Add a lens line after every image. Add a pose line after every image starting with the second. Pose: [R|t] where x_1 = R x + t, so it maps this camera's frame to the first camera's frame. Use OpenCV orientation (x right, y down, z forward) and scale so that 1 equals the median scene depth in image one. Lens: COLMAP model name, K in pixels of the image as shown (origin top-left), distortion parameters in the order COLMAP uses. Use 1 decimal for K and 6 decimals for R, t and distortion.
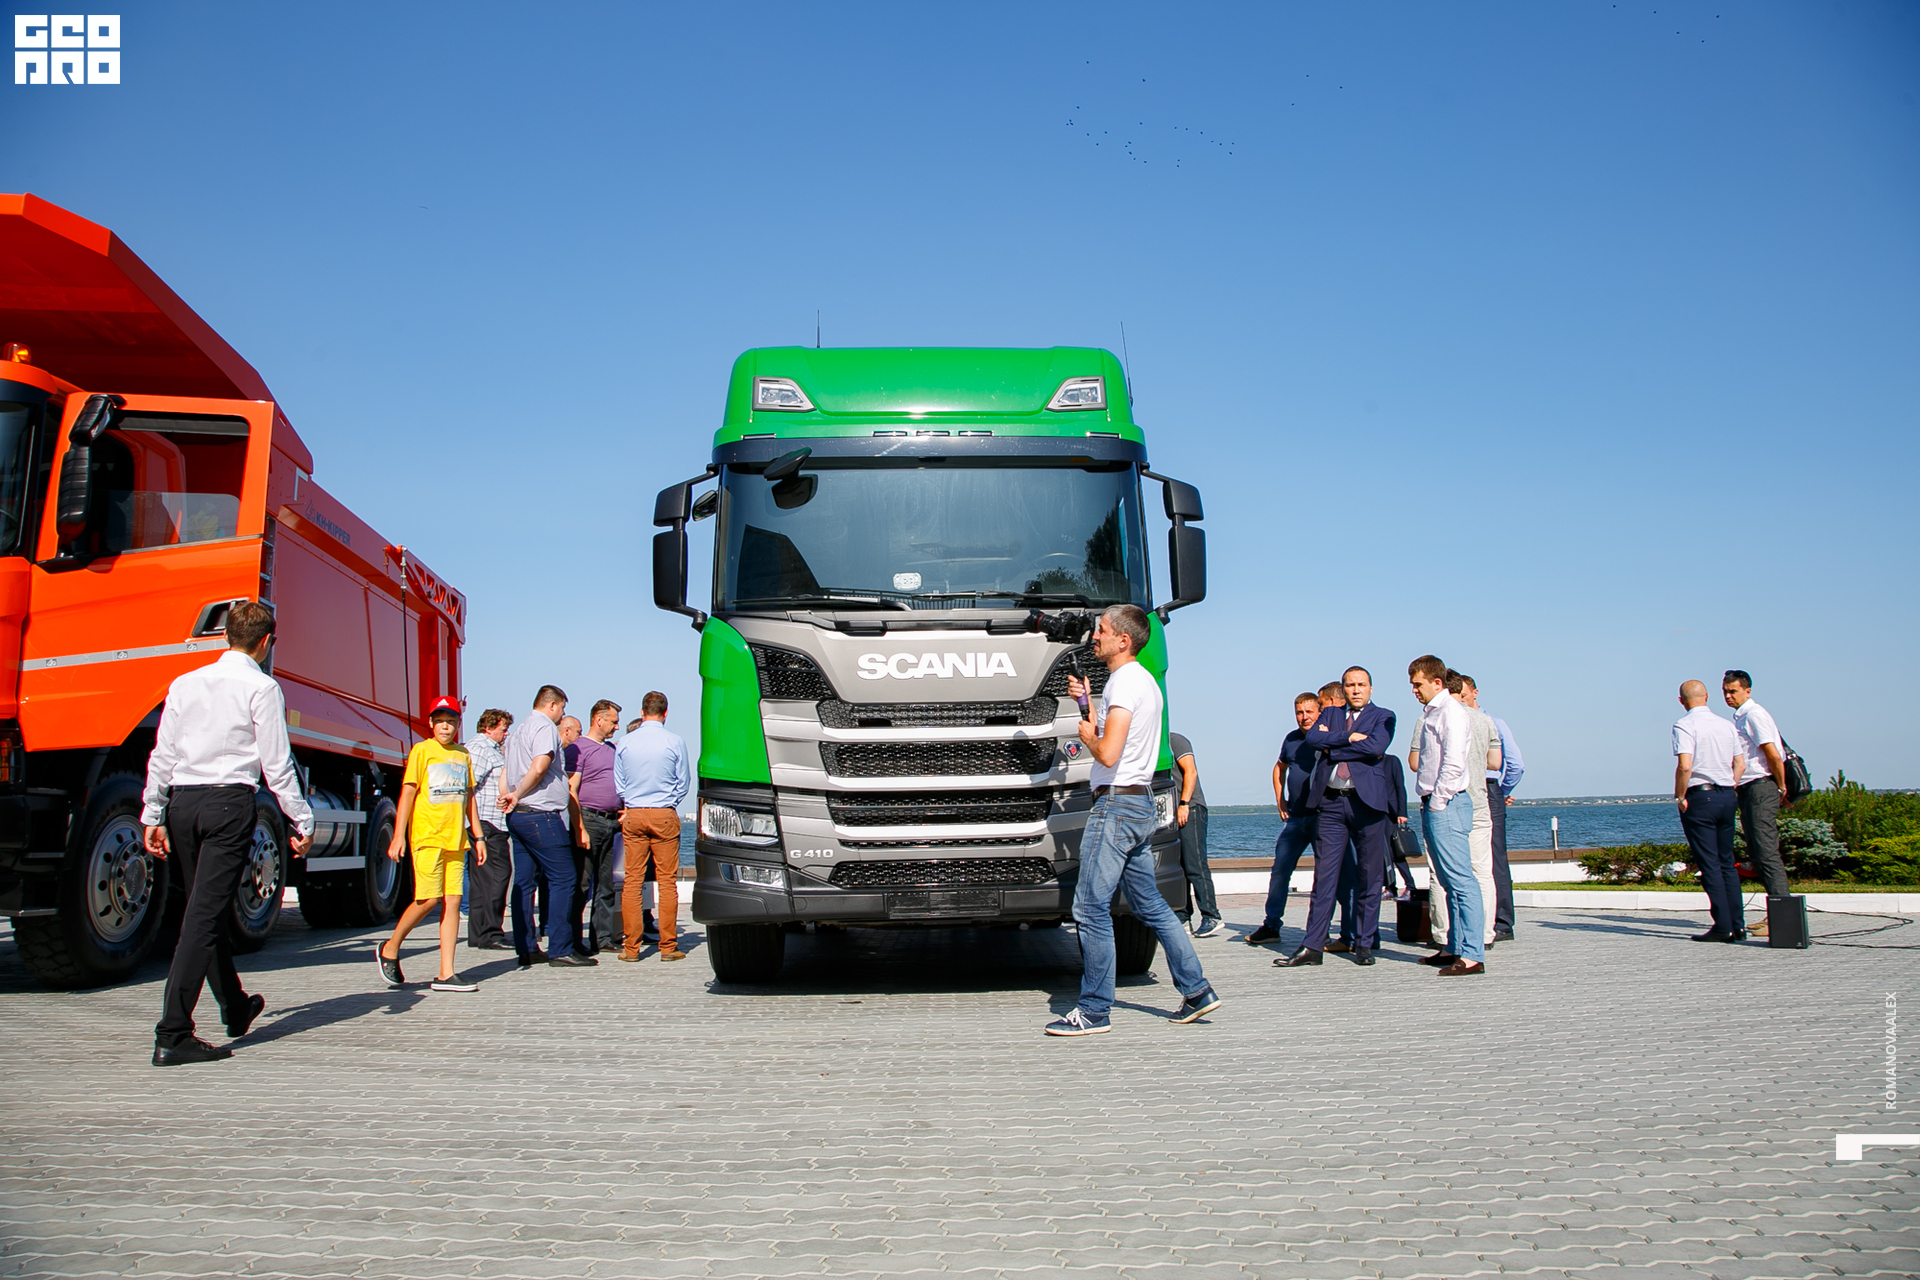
lens RADIAL K [[1302.0, 0, 960.0], [0, 1302.0, 640.0], [0, 0, 1]] dist [-0.124647, 0.066251]
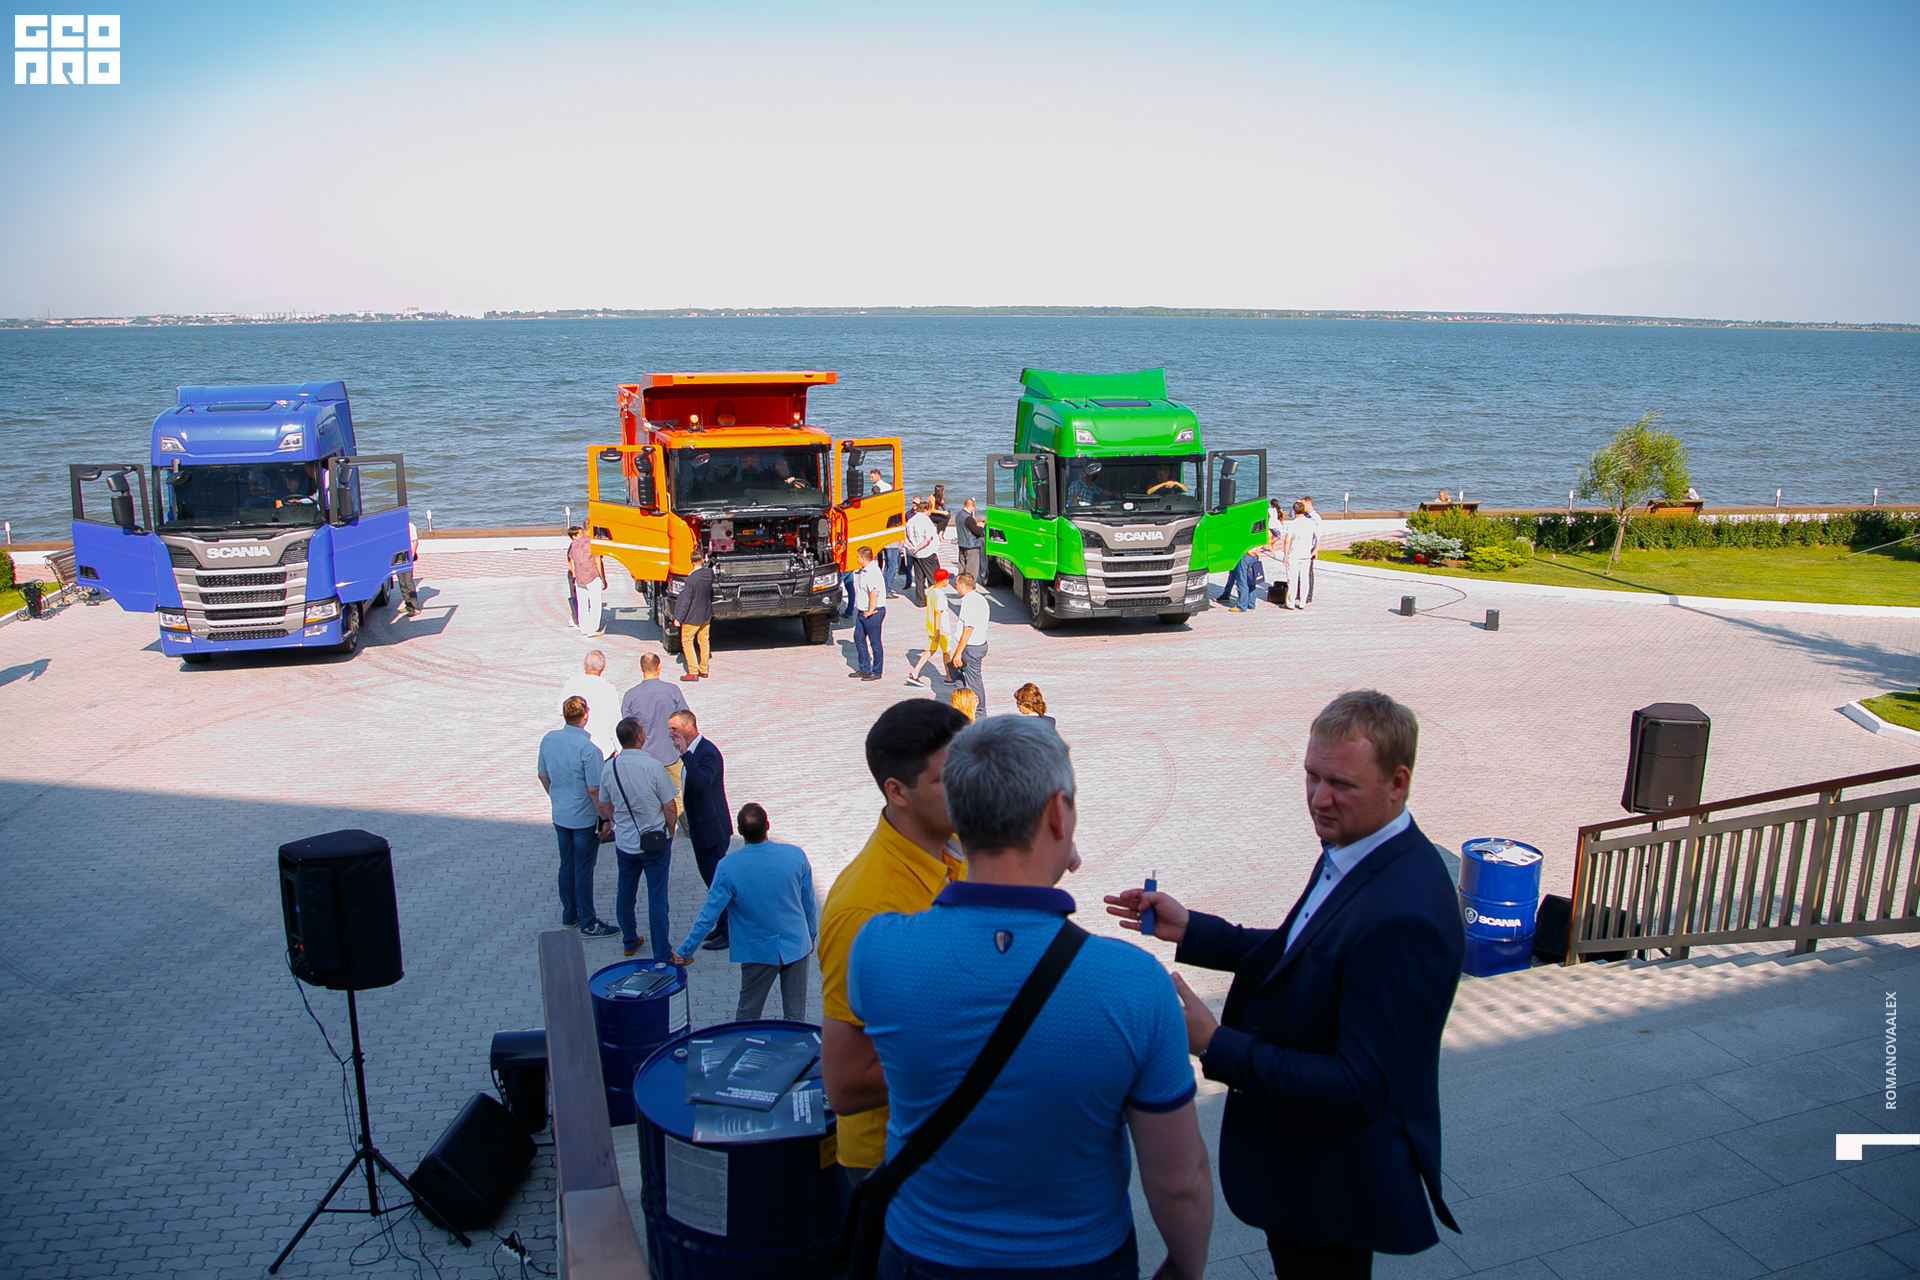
lens RADIAL K [[1374.0, 0, 960.0], [0, 1374.0, 640.0], [0, 0, 1]] dist [-0.151282, 0.081432]
pose [[0.989960, -0.011308, 0.140897, -0.896206], [-0.039426, 0.935146, 0.352062, -0.874413], [-0.135741, -0.354083, 0.925311, -2.016681]]
